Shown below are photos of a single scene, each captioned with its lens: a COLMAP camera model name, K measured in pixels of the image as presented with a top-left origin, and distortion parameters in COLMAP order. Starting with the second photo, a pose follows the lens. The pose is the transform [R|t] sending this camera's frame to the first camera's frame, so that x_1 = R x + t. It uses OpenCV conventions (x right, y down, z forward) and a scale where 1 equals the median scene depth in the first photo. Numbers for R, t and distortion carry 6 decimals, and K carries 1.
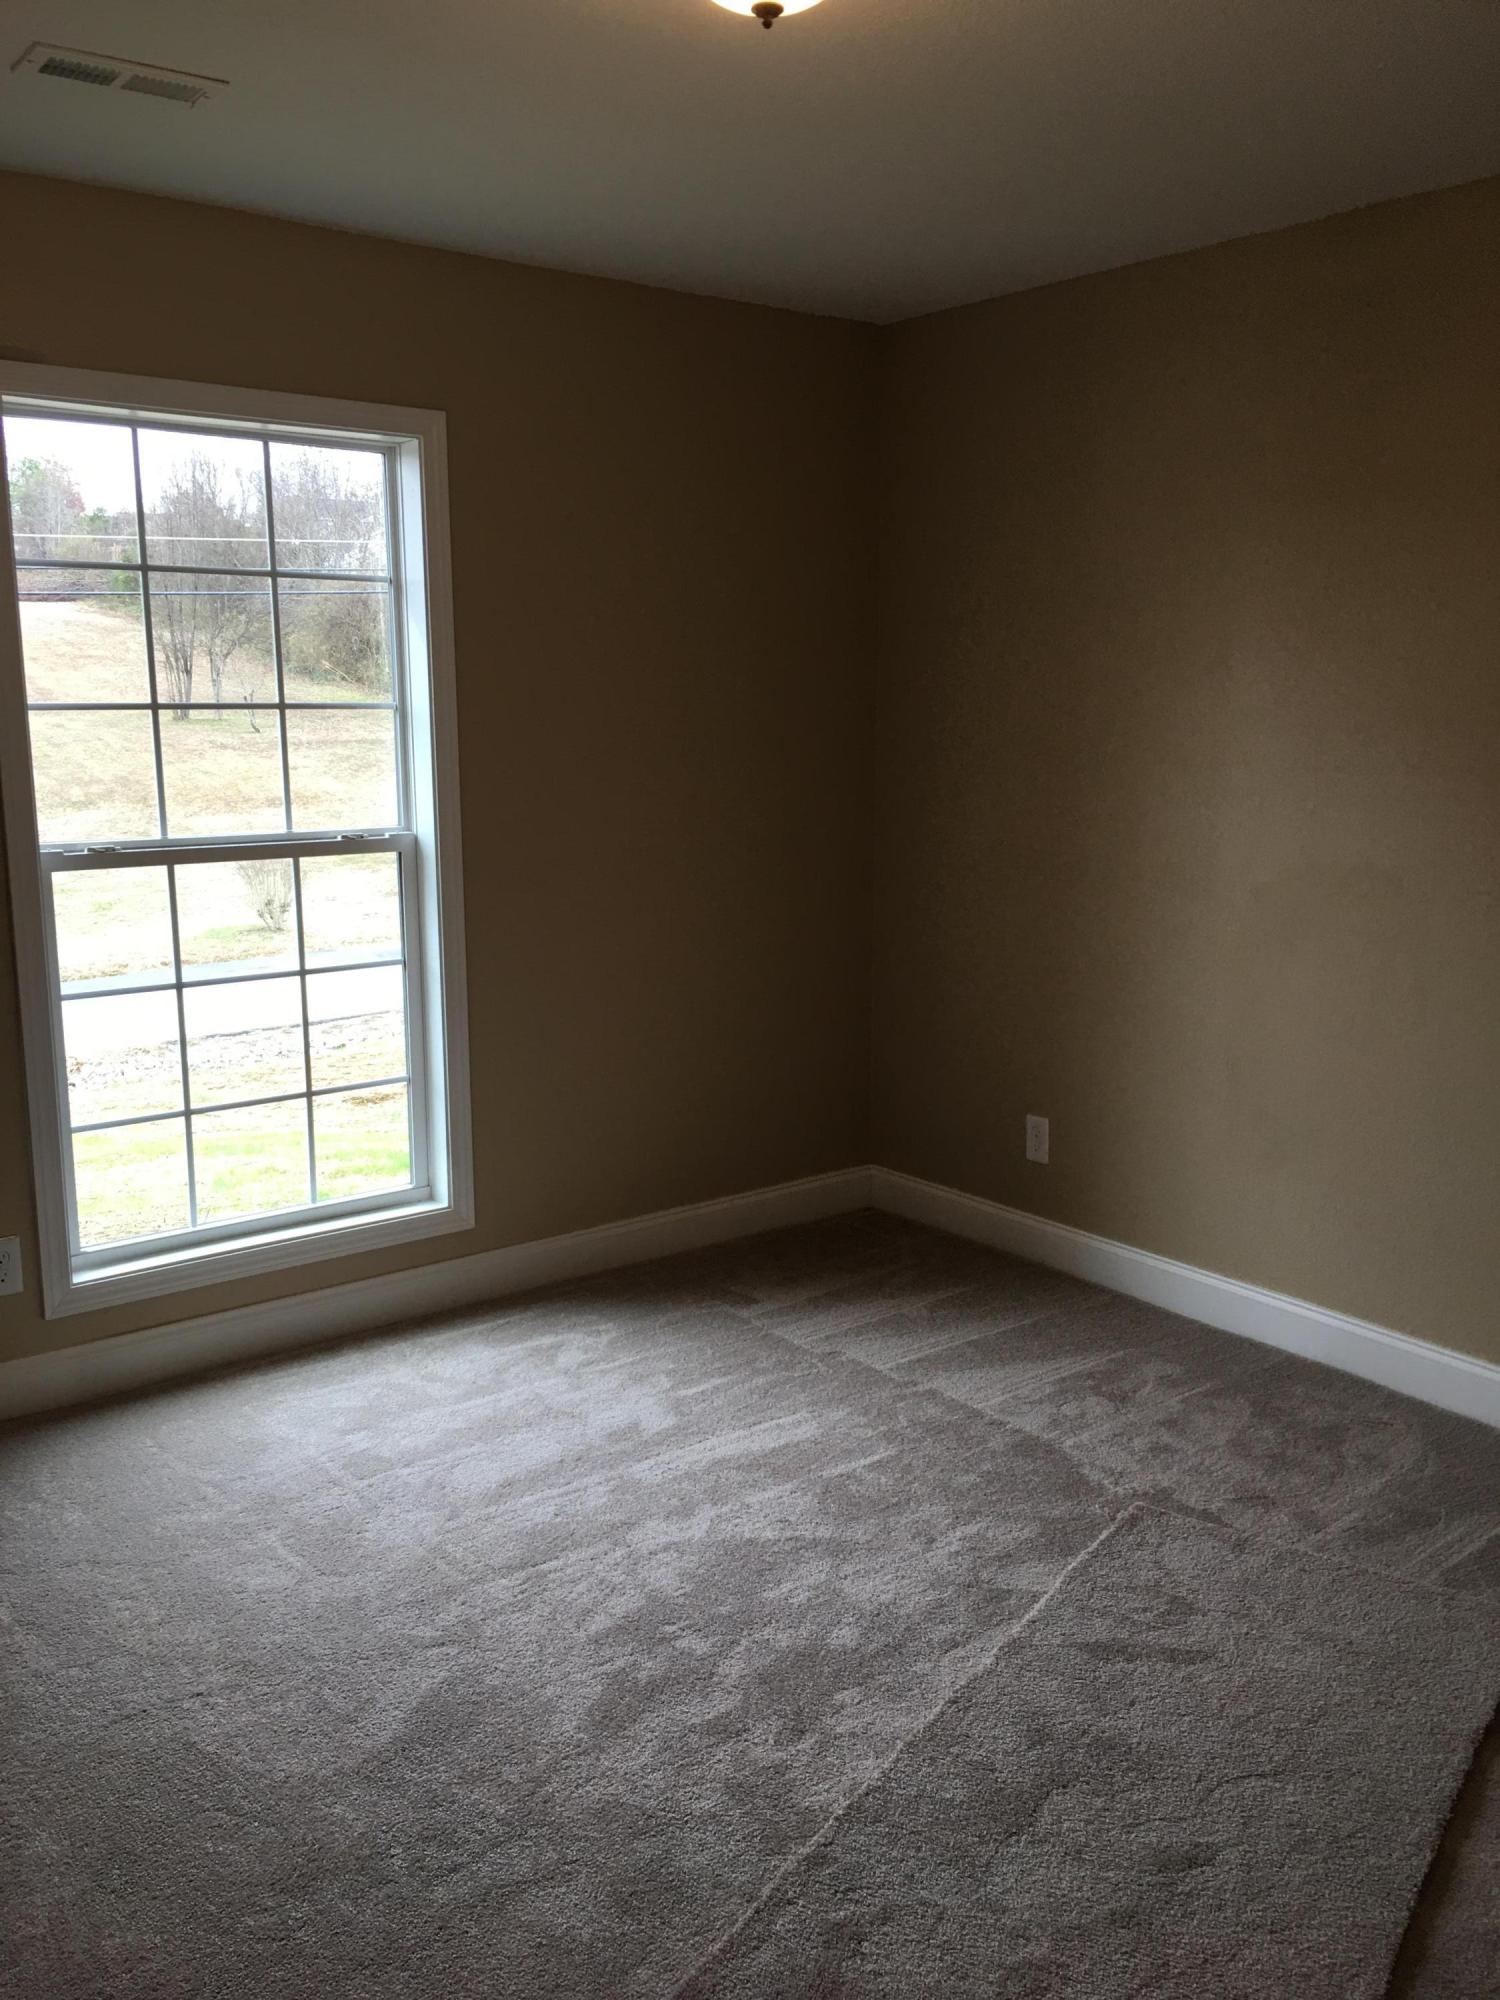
lens RADIAL K [[1693.7, 0, 750.0], [0, 1693.7, 1000.0], [0, 0, 1]] dist [0.075461, -0.001778]
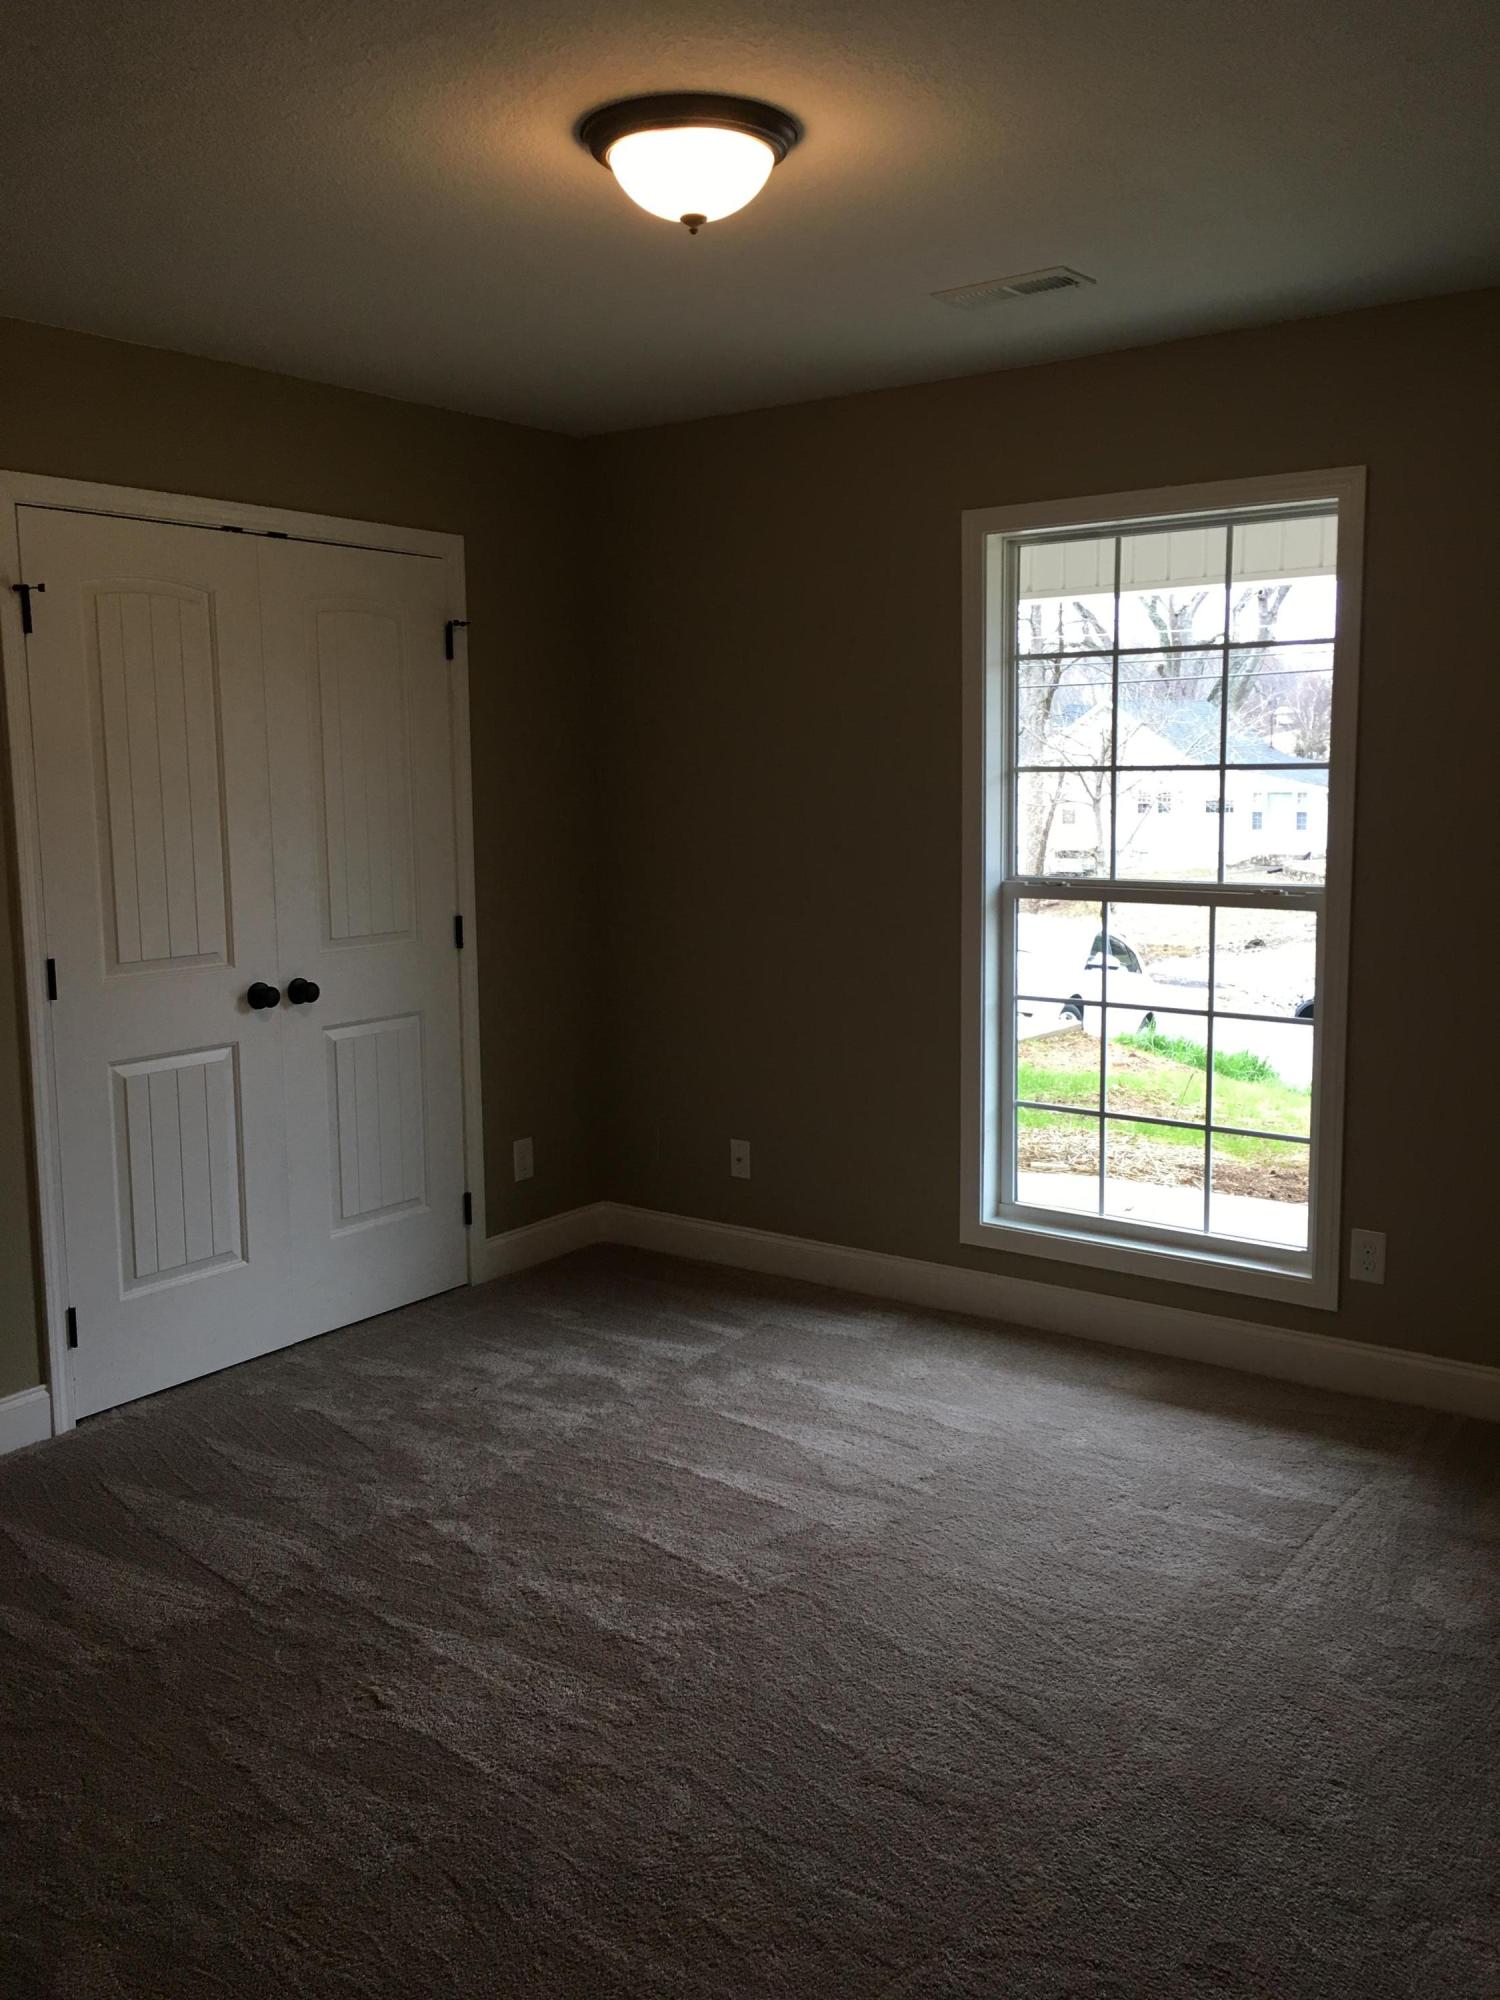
lens RADIAL K [[1676.6, 0, 749.1], [0, 1676.6, 967.5], [0, 0, 1]] dist [0.001577, 0.000297]
pose [[0.265533, 0.117187, -0.956953, 0.656896], [-0.162247, 0.983860, 0.075462, -0.076588], [0.950351, 0.135226, 0.280261, 0.430693]]
